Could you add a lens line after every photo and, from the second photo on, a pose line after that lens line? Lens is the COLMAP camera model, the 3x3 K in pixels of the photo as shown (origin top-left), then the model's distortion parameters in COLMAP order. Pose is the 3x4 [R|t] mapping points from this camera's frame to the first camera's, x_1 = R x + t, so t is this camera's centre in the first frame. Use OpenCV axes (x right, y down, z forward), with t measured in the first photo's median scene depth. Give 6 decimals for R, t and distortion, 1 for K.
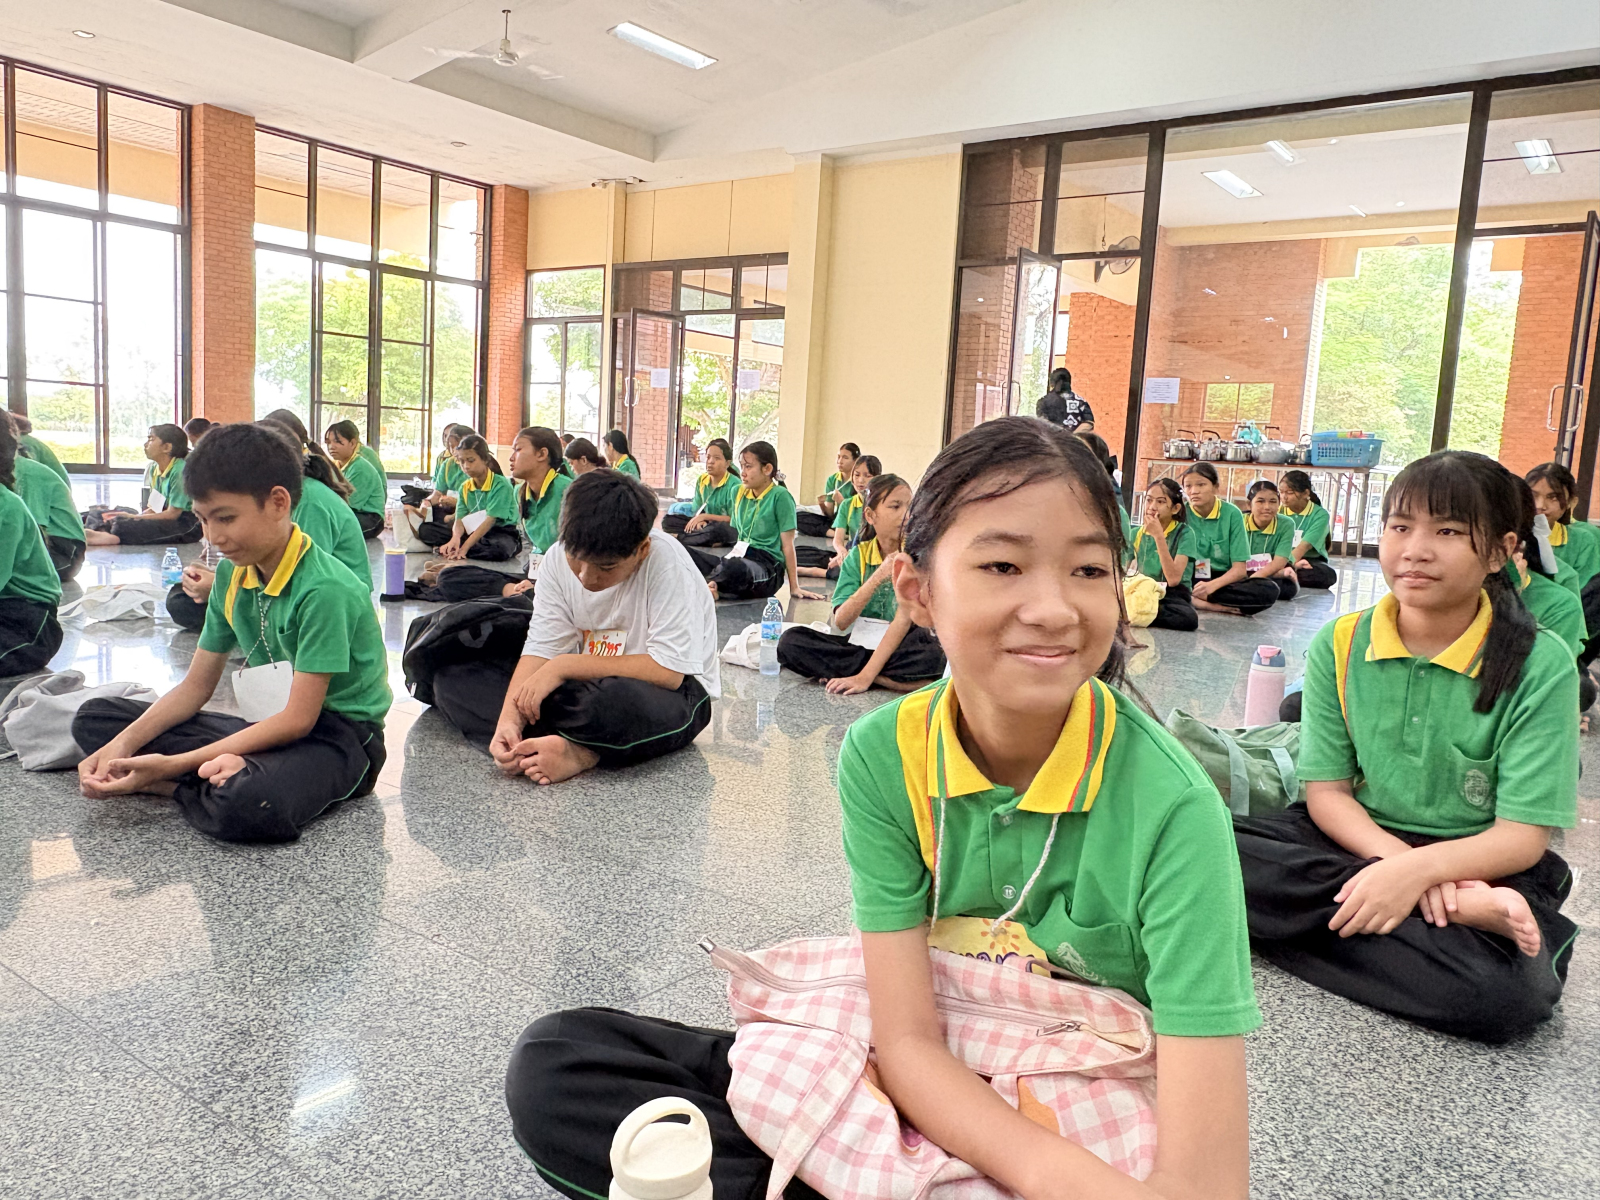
lens RADIAL K [[1213.5, 0, 788.3], [0, 1213.5, 603.6], [0, 0, 1]] dist [0.011554, -0.015205]
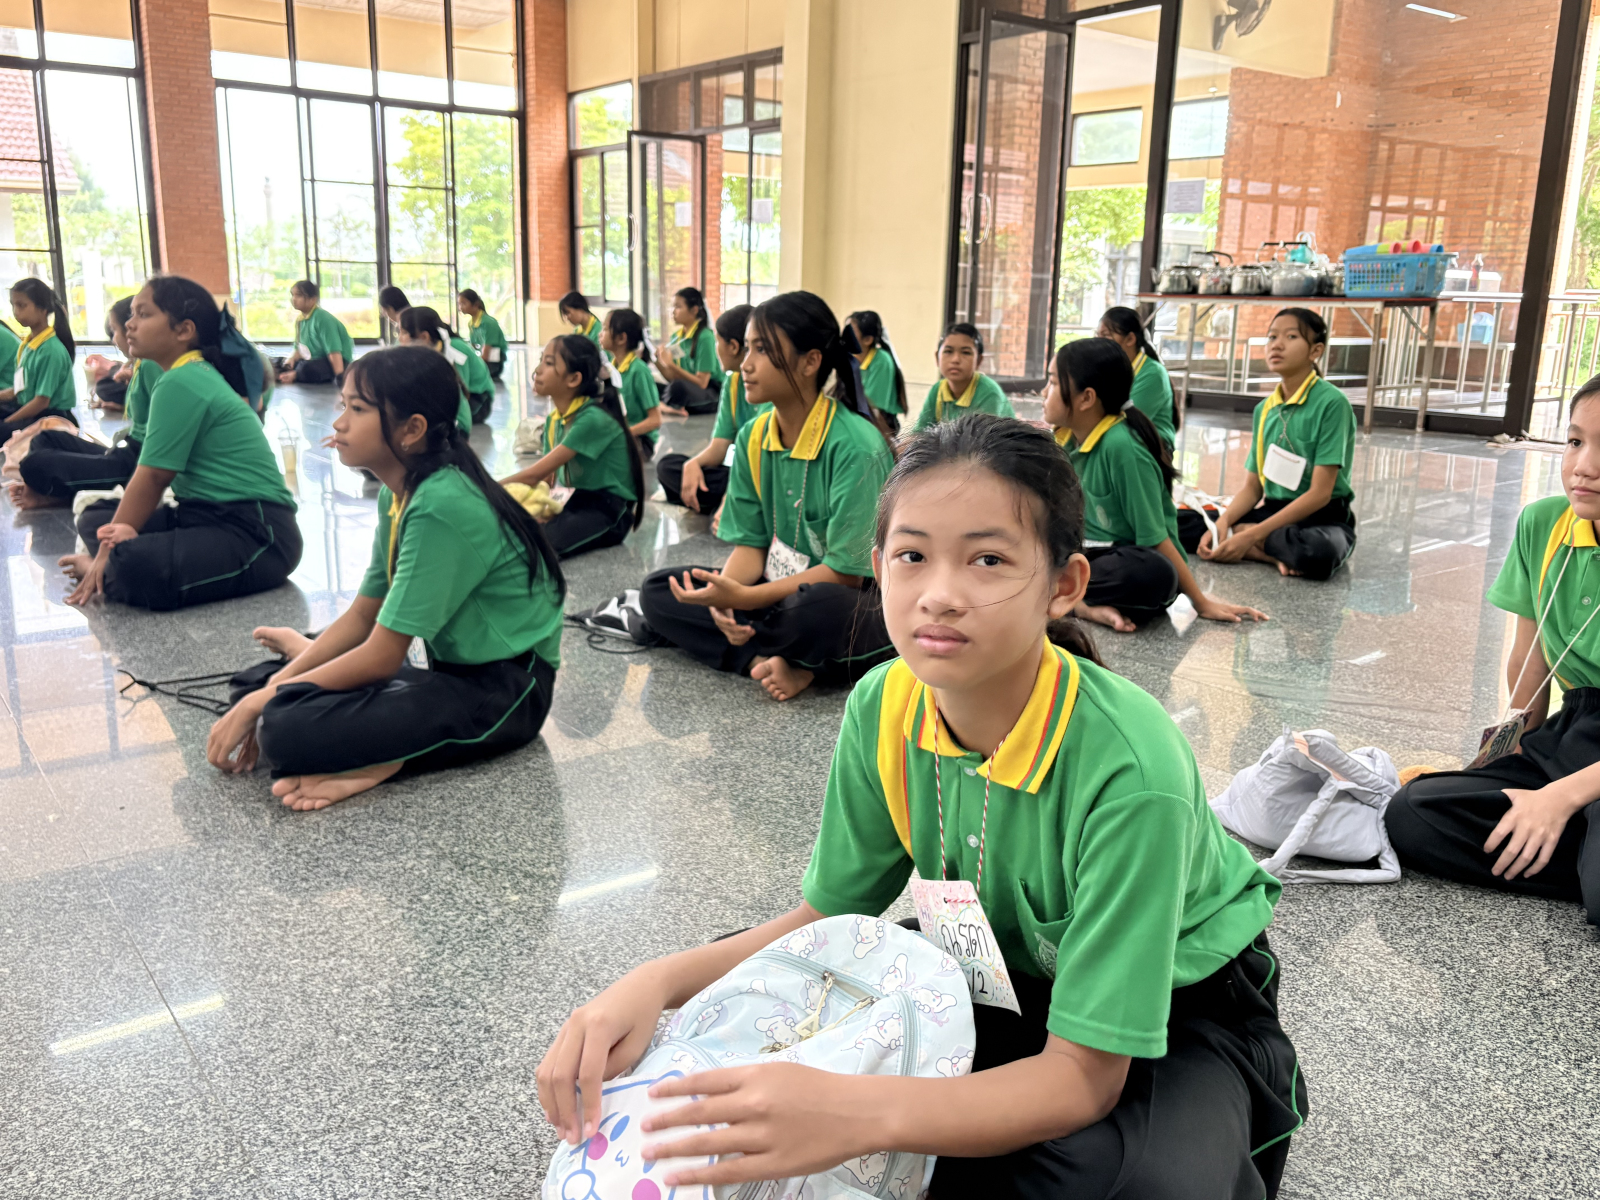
lens RADIAL K [[1351.6, 0, 805.9], [0, 1351.6, 605.1], [0, 0, 1]] dist [0.034357, -0.032181]
pose [[0.959195, 0.030816, -0.281061, 0.280849], [-0.003685, 0.995321, 0.096550, -0.010555], [0.282722, -0.091574, 0.954821, 0.127385]]
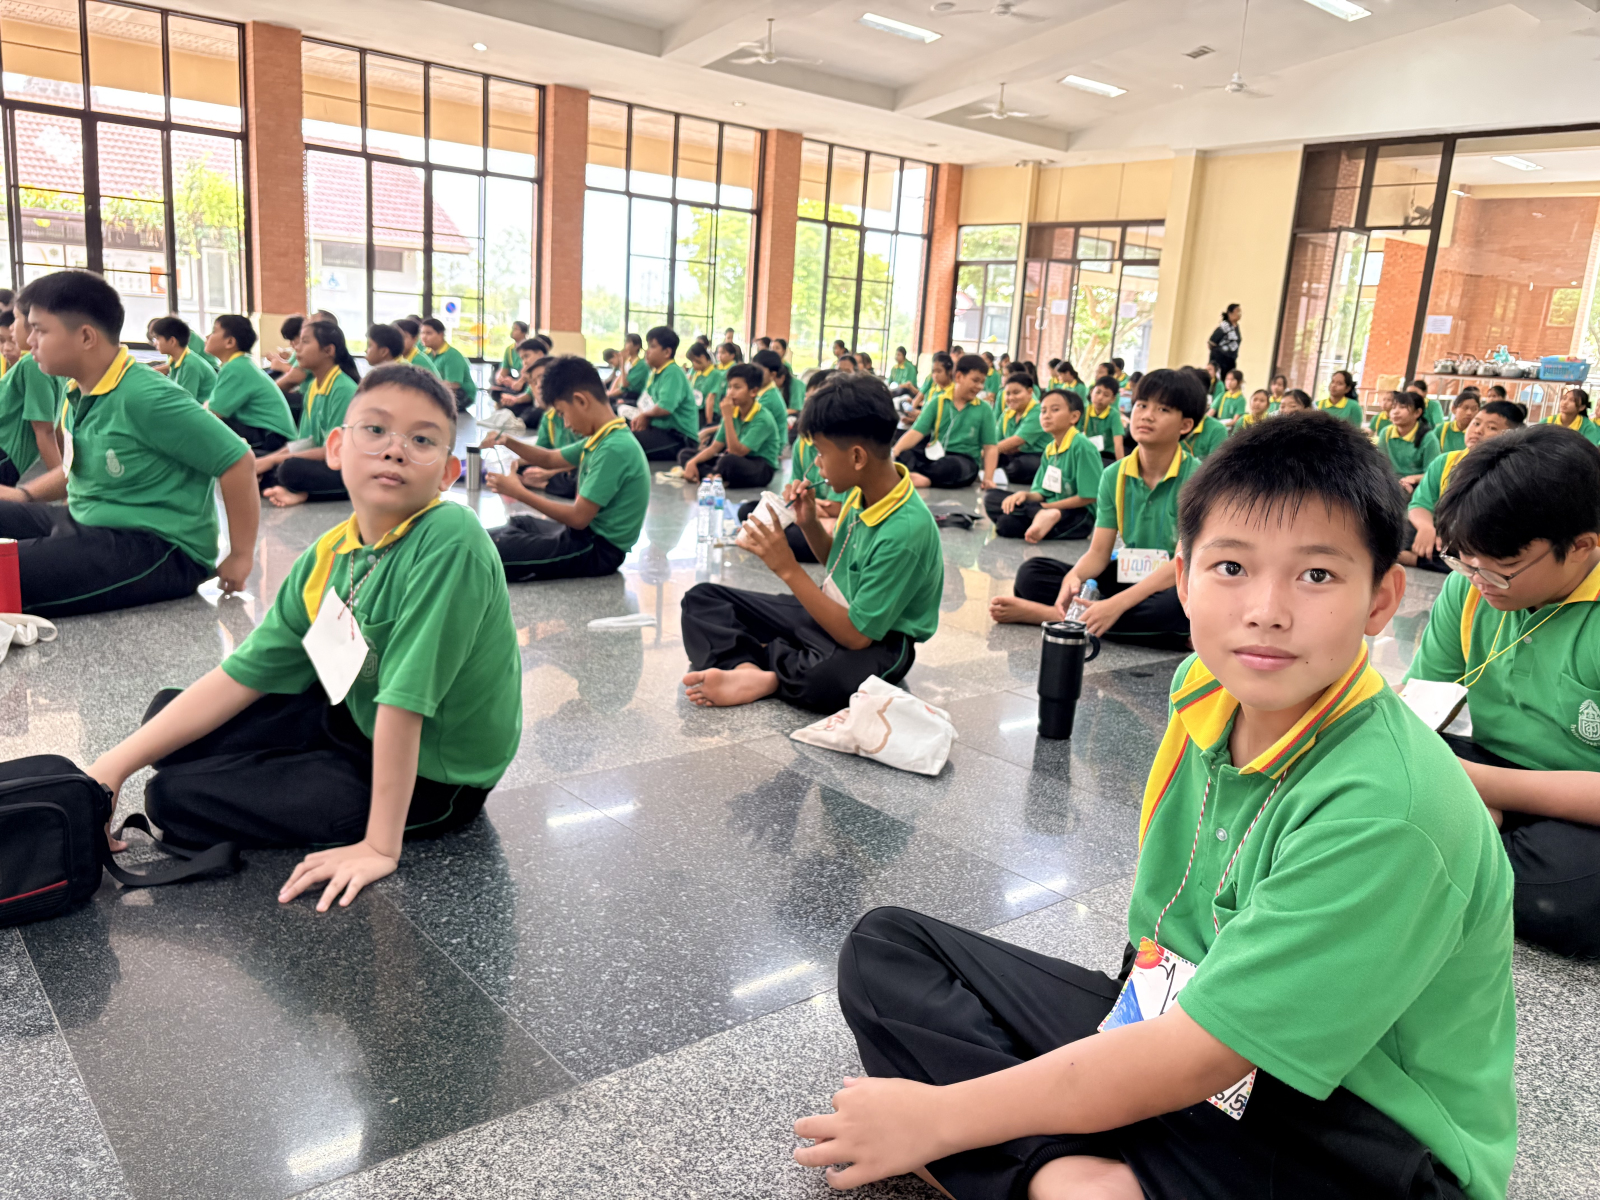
lens RADIAL K [[1213.5, 0, 790.0], [0, 1213.5, 607.3], [0, 0, 1]] dist [0.011554, -0.015205]
pose [[0.972079, 0.057233, -0.227565, -0.079032], [-0.036893, 0.995015, 0.092654, 0.045054], [0.231734, -0.081671, 0.969345, -0.517119]]
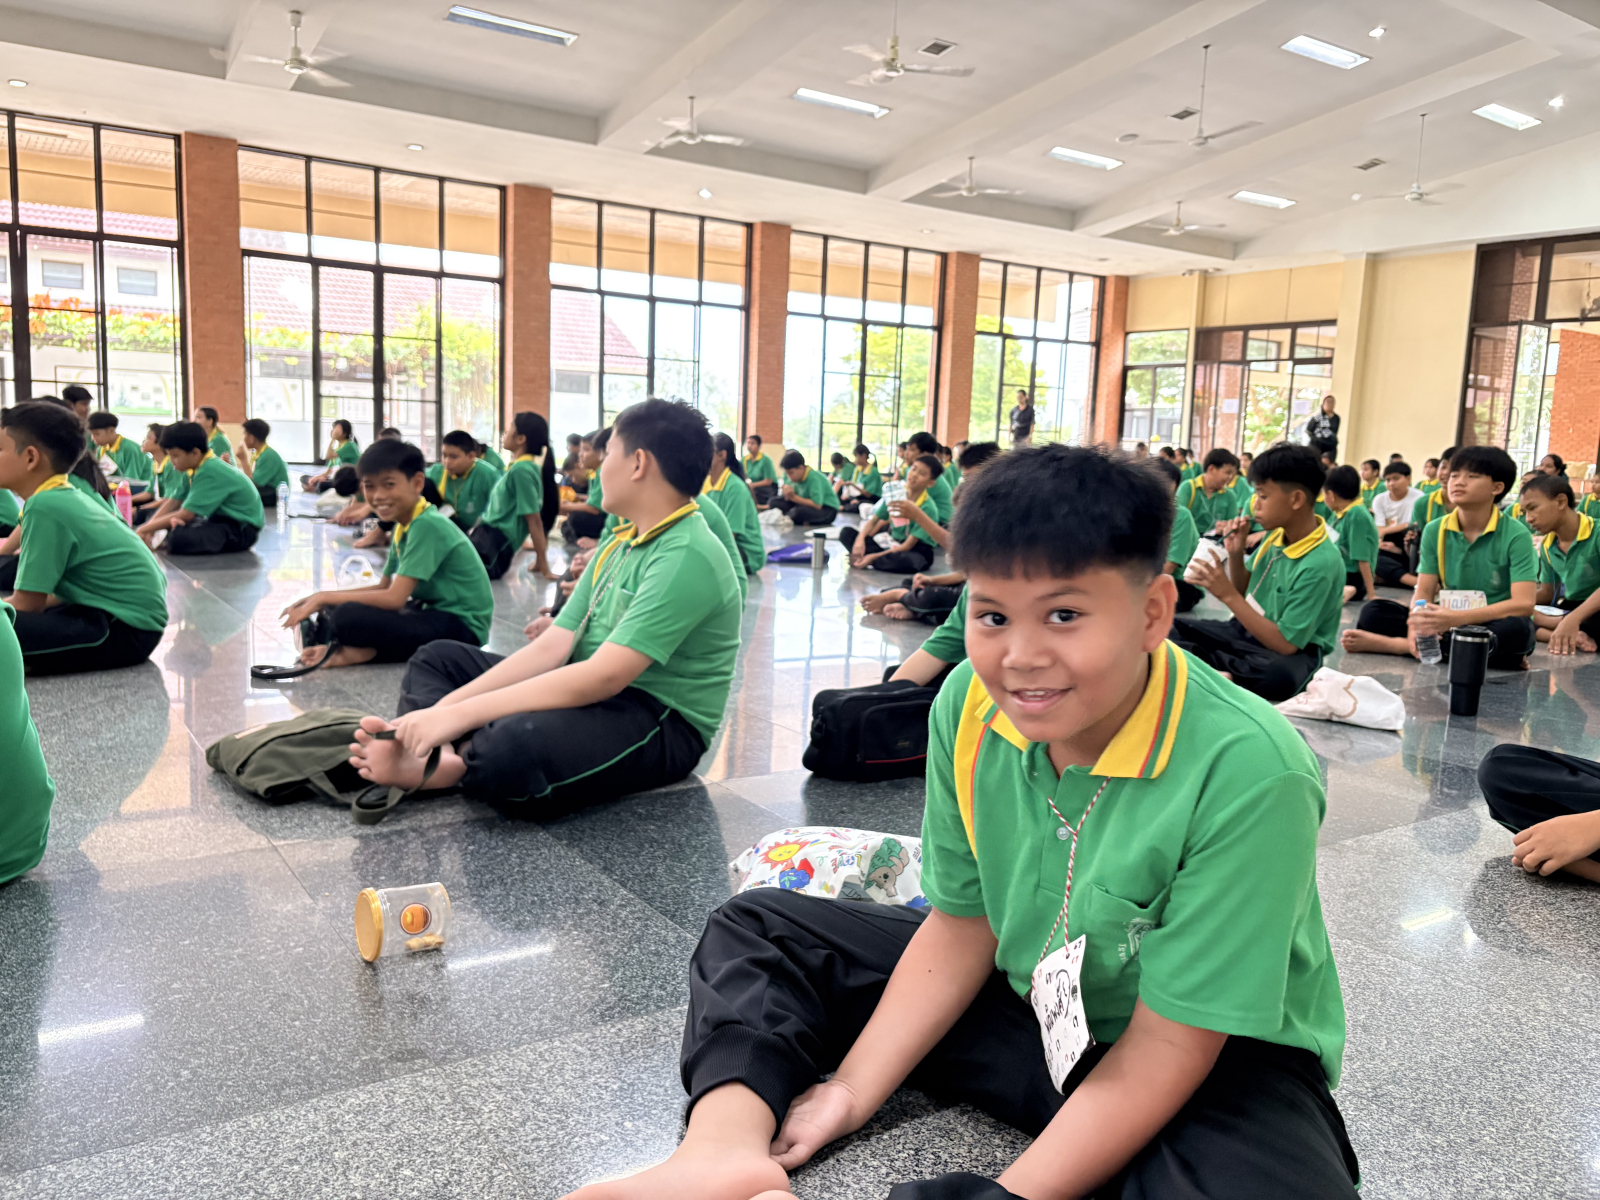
lens RADIAL K [[1213.5, 0, 790.7], [0, 1213.5, 615.8], [0, 0, 1]] dist [0.011554, -0.015205]
pose [[0.944095, 0.025515, -0.328686, -0.135008], [-0.021741, 0.999649, 0.015155, 0.061363], [0.328957, -0.007162, 0.944318, -0.619239]]
